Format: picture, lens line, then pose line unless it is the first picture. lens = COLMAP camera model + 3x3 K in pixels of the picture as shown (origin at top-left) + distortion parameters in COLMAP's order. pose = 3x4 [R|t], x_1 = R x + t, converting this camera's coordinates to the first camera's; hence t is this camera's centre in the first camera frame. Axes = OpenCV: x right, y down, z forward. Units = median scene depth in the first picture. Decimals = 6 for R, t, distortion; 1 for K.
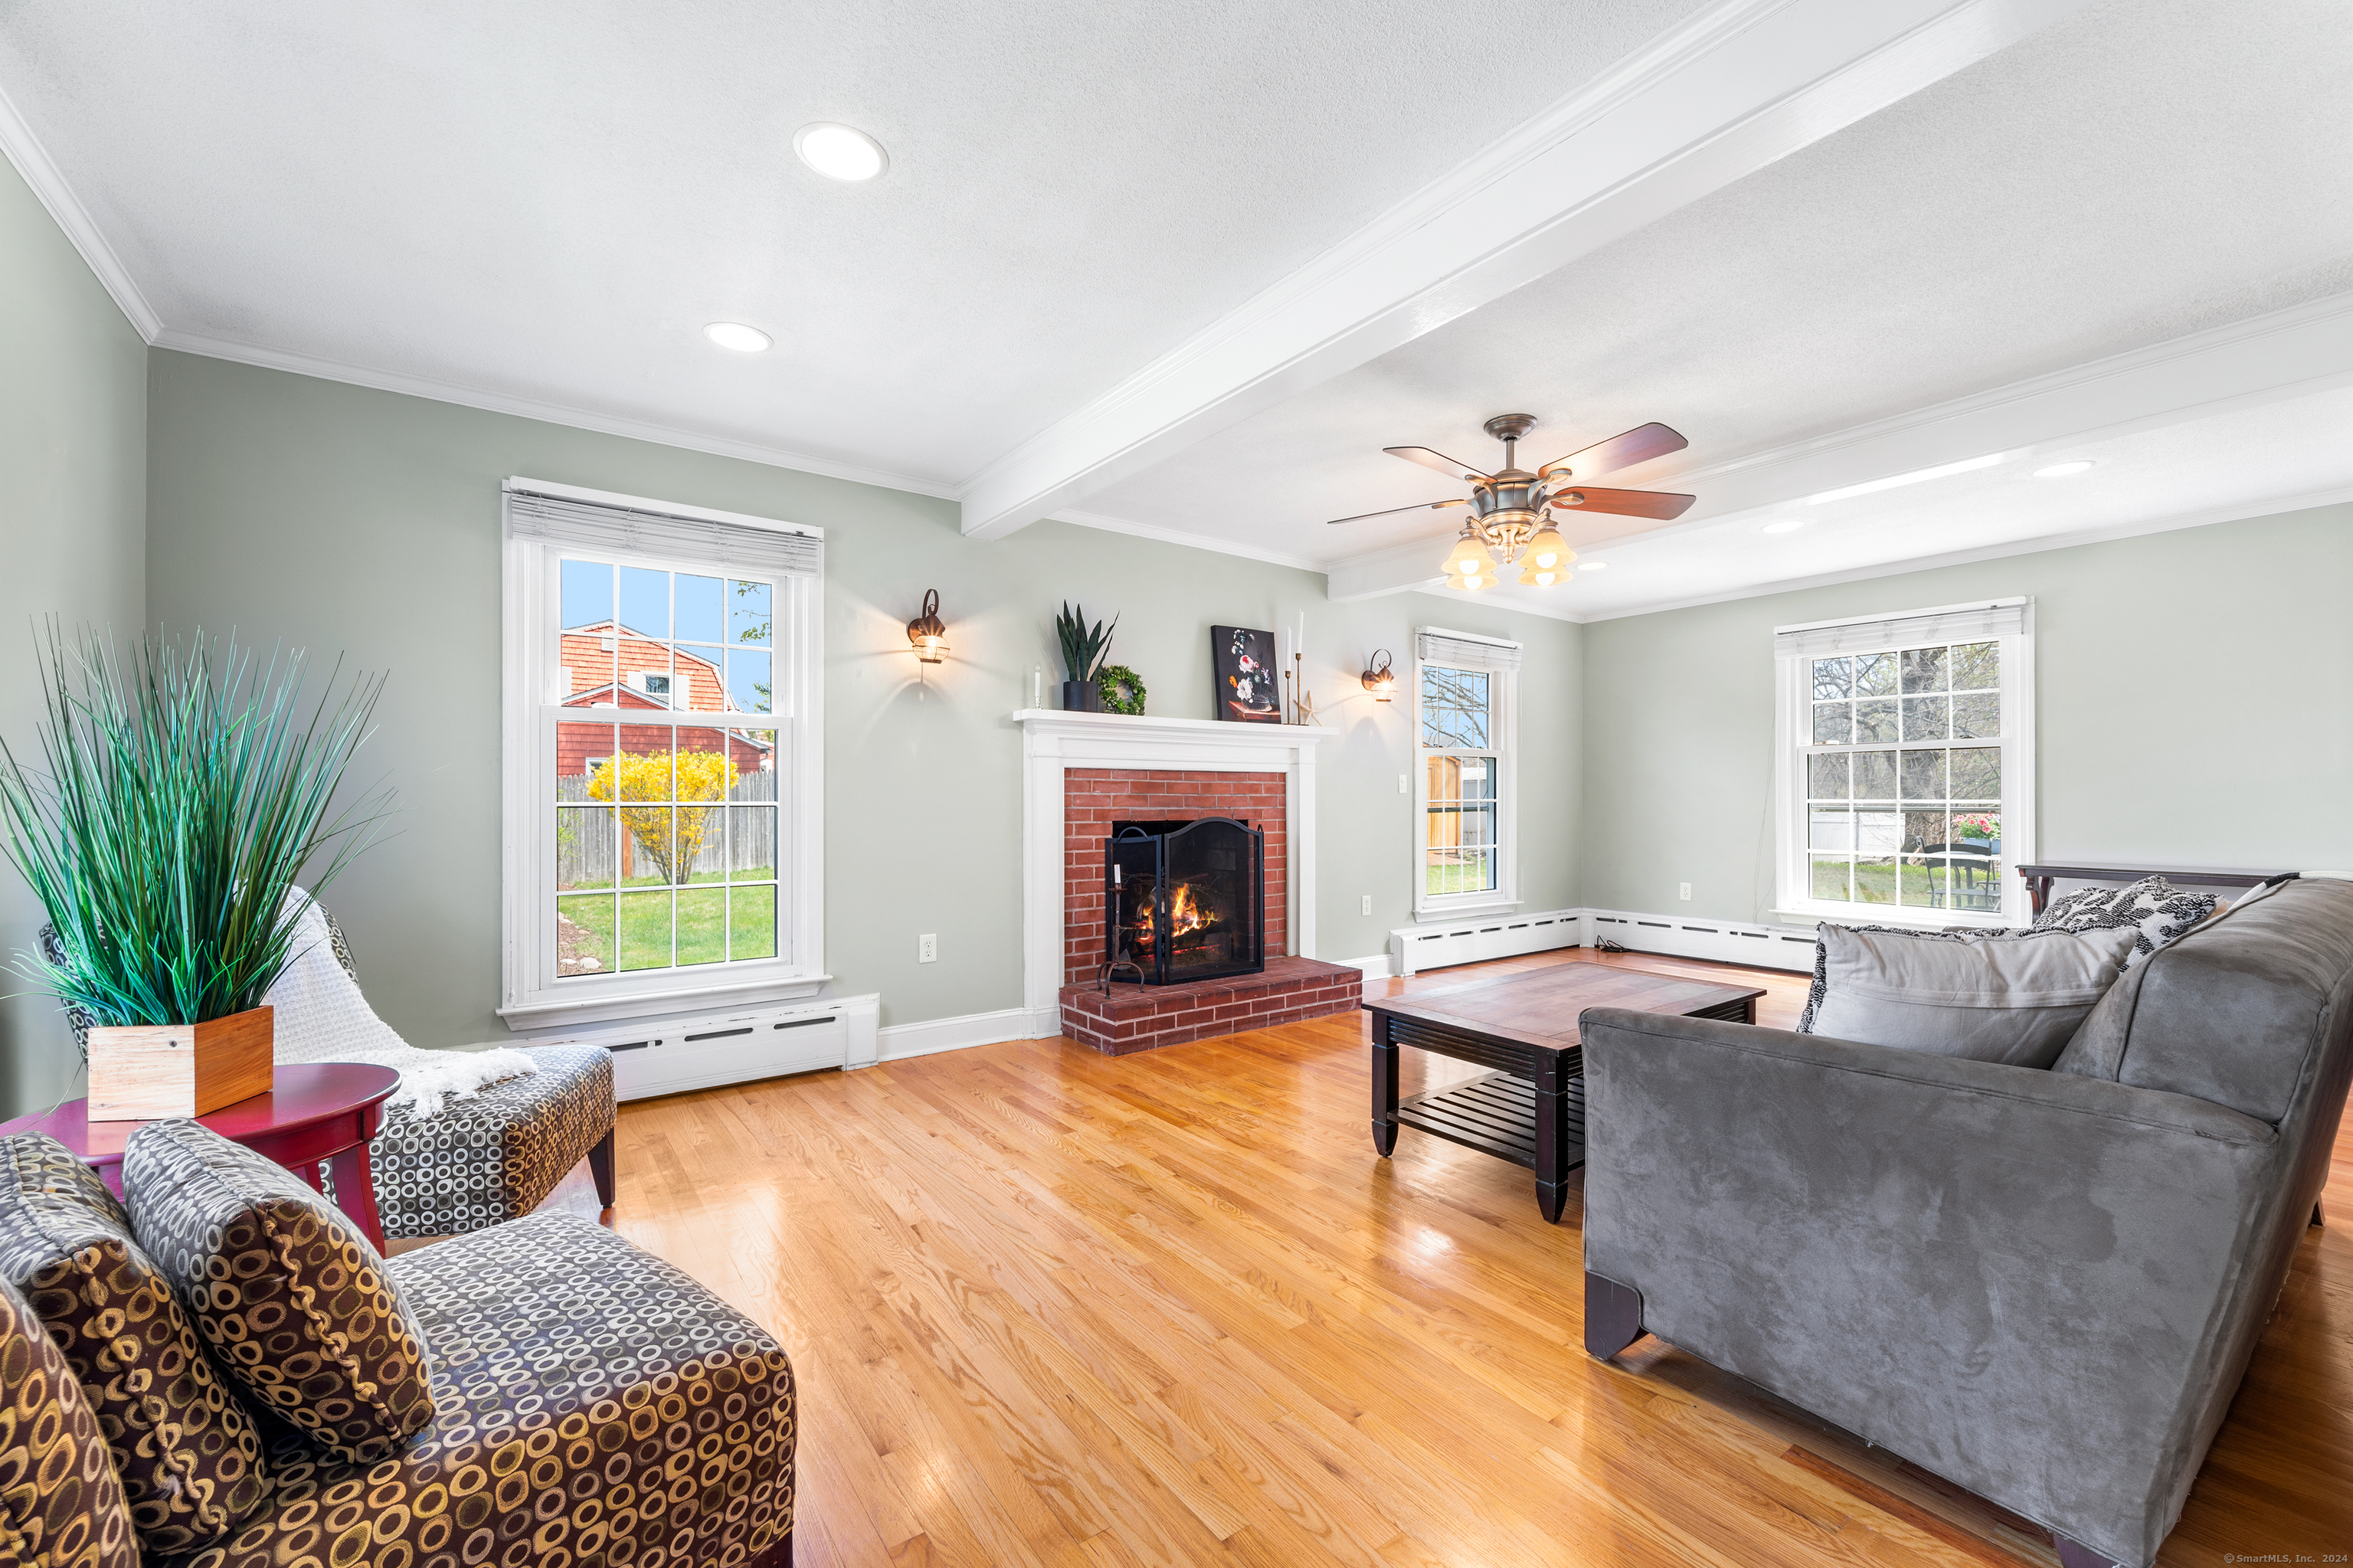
lens RADIAL K [[952.2, 0, 1176.1], [0, 952.2, 794.2], [0, 0, 1]] dist [0.000209, -0.000035]
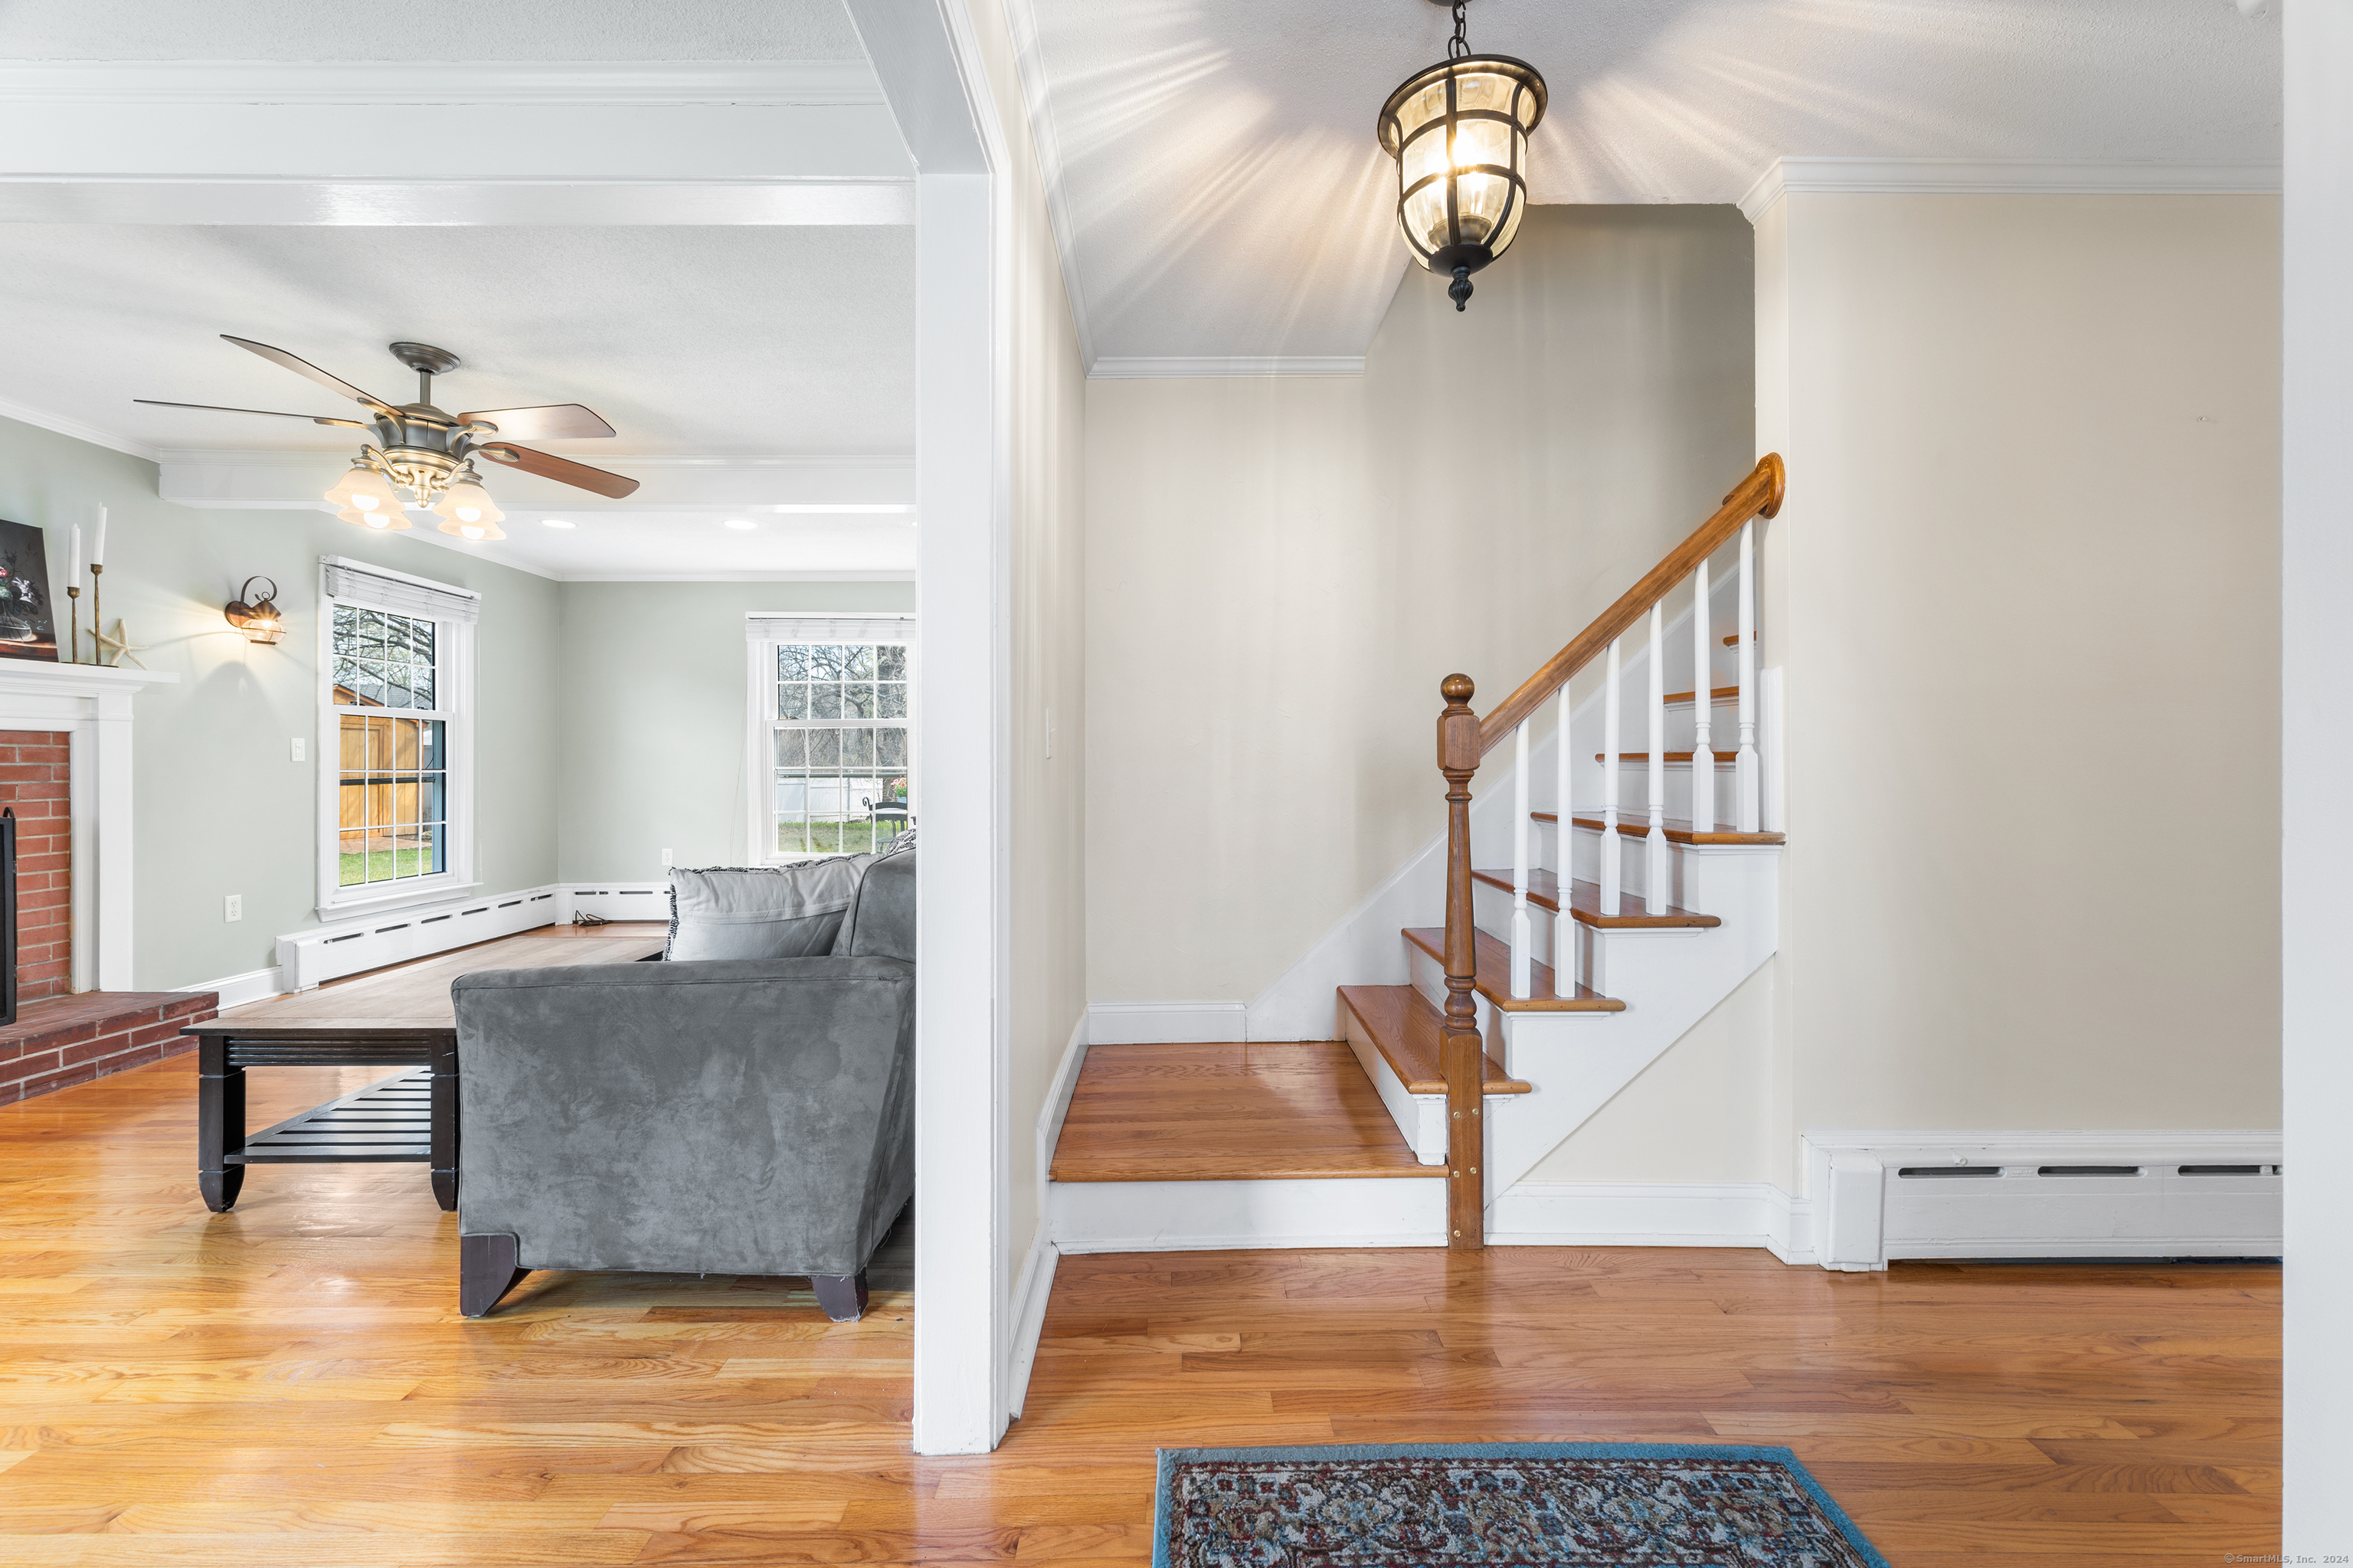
lens RADIAL K [[959.5, 0, 1182.2], [0, 959.5, 761.4], [0, 0, 1]] dist [-0.000793, -0.000076]
pose [[0.580290, 0.001137, 0.814409, 0.047681], [-0.000223, 0.999999, -0.001237, -0.000472], [-0.814410, 0.000536, 0.580290, -0.213951]]
